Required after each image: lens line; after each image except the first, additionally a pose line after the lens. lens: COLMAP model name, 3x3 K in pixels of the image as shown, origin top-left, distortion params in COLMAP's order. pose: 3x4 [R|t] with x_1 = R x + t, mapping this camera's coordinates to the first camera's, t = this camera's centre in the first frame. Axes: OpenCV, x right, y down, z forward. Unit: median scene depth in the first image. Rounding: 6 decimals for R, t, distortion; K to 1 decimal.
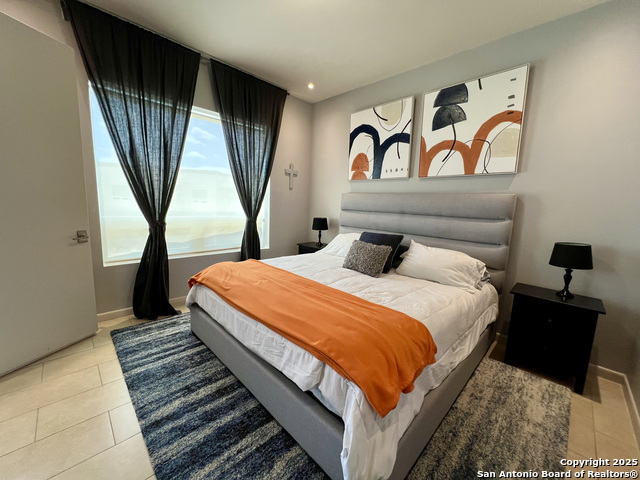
lens RADIAL K [[254.7, 0, 320.9], [0, 254.7, 238.9], [0, 0, 1]] dist [-0.005759, 0.001453]
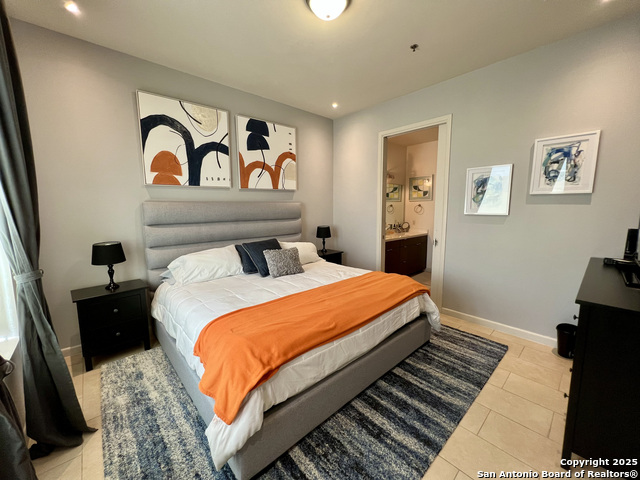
lens RADIAL K [[254.7, 0, 320.7], [0, 254.7, 240.0], [0, 0, 1]] dist [-0.005759, 0.001453]
pose [[0.043562, -0.171076, 0.984294, -0.827101], [0.150635, 0.975091, 0.162809, -0.163600], [-0.987629, 0.141177, 0.068247, 0.666990]]
